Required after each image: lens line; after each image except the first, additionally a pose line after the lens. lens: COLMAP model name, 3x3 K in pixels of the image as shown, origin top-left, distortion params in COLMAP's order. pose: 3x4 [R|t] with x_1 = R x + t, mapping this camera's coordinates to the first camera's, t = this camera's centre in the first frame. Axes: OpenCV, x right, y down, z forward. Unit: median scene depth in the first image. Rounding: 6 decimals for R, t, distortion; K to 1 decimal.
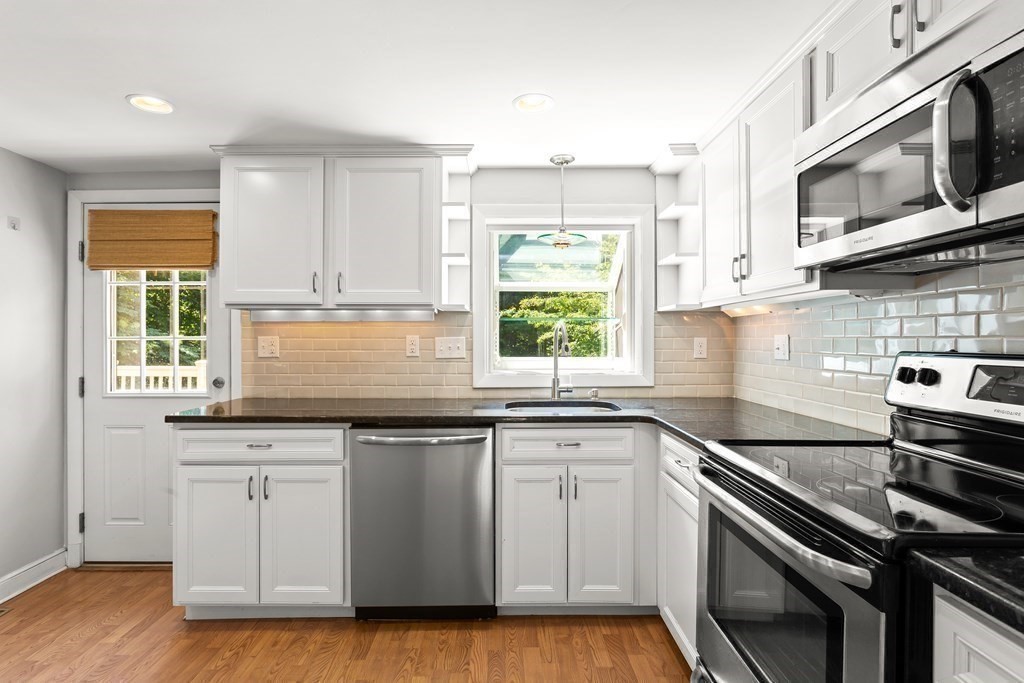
lens RADIAL K [[513.8, 0, 507.2], [0, 513.8, 340.6], [0, 0, 1]] dist [-0.010232, 0.002740]
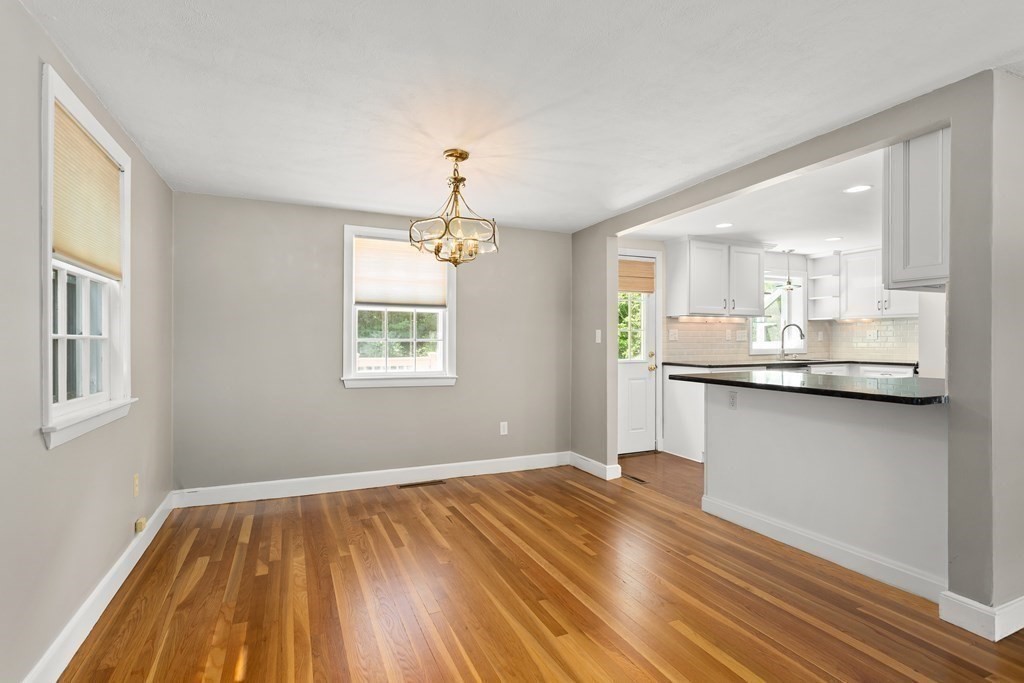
lens RADIAL K [[495.8, 0, 492.1], [0, 495.8, 344.2], [0, 0, 1]] dist [-0.002504, 0.001409]
pose [[0.918866, -0.002984, 0.394558, -1.943377], [0.003327, 0.999994, -0.000185, 0.047241], [-0.394555, 0.001483, 0.918871, -0.471408]]
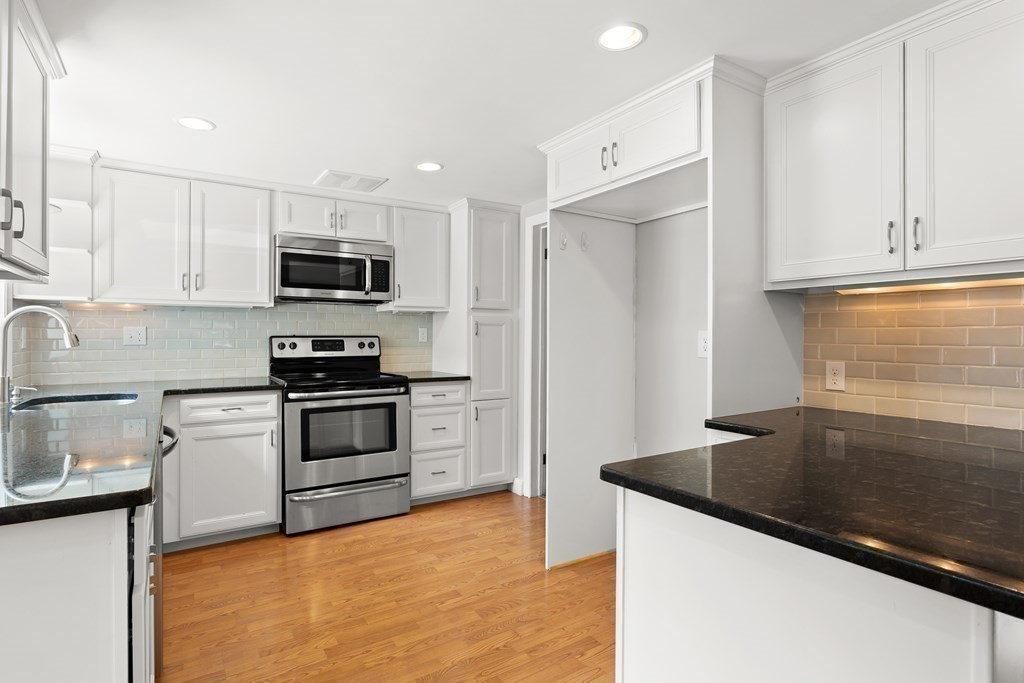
lens RADIAL K [[513.8, 0, 509.7], [0, 513.8, 338.2], [0, 0, 1]] dist [-0.010232, 0.002740]
pose [[-0.544335, -0.005602, 0.838849, -1.012128], [0.001237, 0.999971, 0.007480, 0.009383], [-0.838867, 0.005109, -0.544313, 0.802977]]
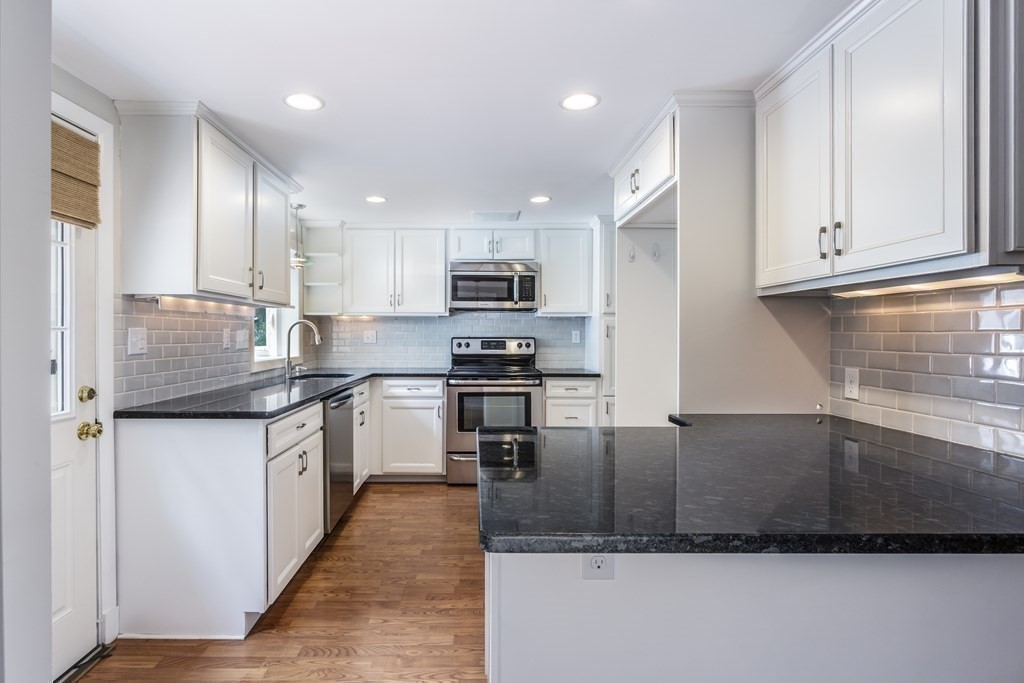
lens RADIAL K [[513.8, 0, 488.3], [0, 513.8, 343.6], [0, 0, 1]] dist [-0.010232, 0.002740]
pose [[-0.019236, -0.017937, 0.999654, -1.344996], [0.001166, 0.999838, 0.017963, 0.002350], [-0.999814, 0.001511, -0.019211, 0.503965]]
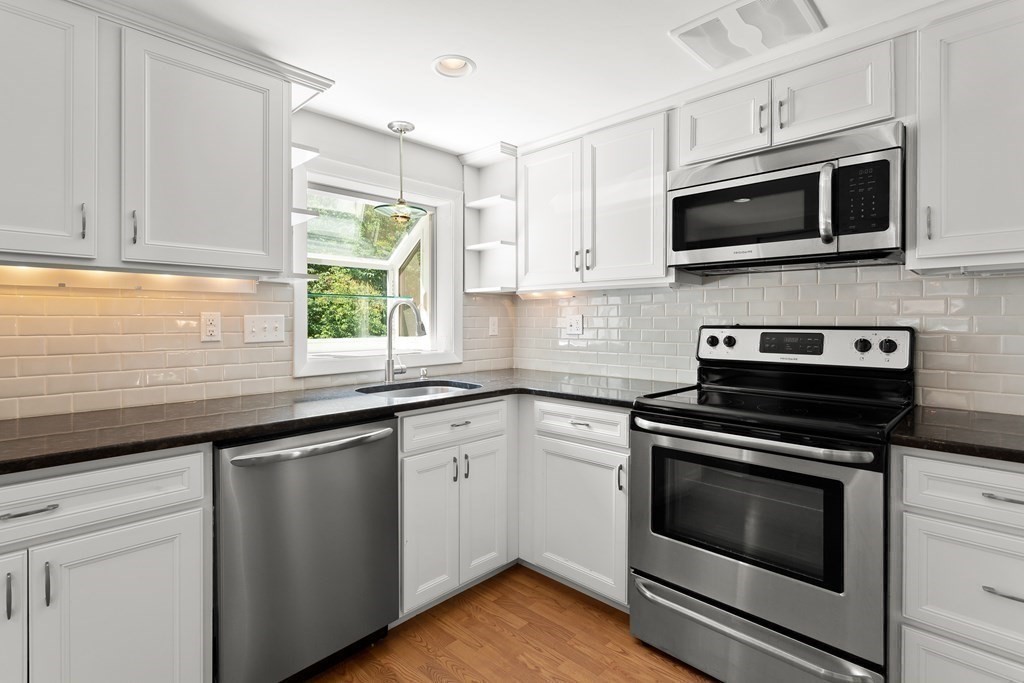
lens RADIAL K [[495.8, 0, 500.1], [0, 495.8, 325.0], [0, 0, 1]] dist [-0.002504, 0.001409]
pose [[0.700399, -0.006875, 0.713718, -0.421870], [0.002394, 0.999971, 0.007282, 0.004301], [-0.713747, -0.003392, 0.700395, 0.233627]]
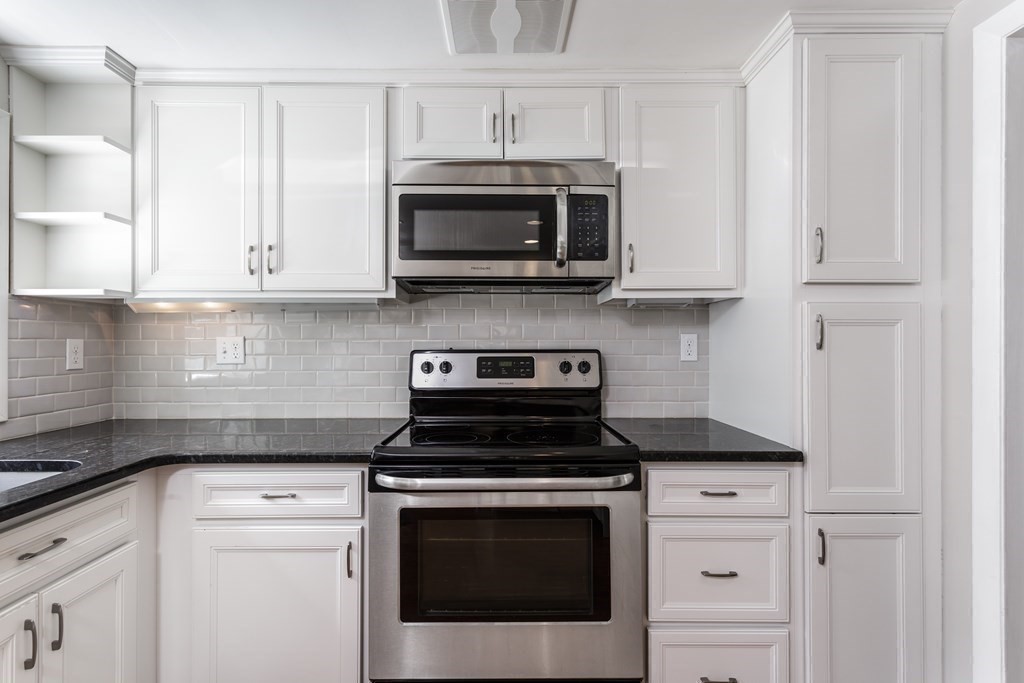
lens RADIAL K [[495.8, 0, 508.5], [0, 495.8, 342.5], [0, 0, 1]] dist [-0.002504, 0.001409]
pose [[-0.015457, 0.002579, 0.999877, -0.310697], [0.004688, 0.999986, -0.002507, 0.003424], [-0.999870, 0.004648, -0.015469, 0.459122]]
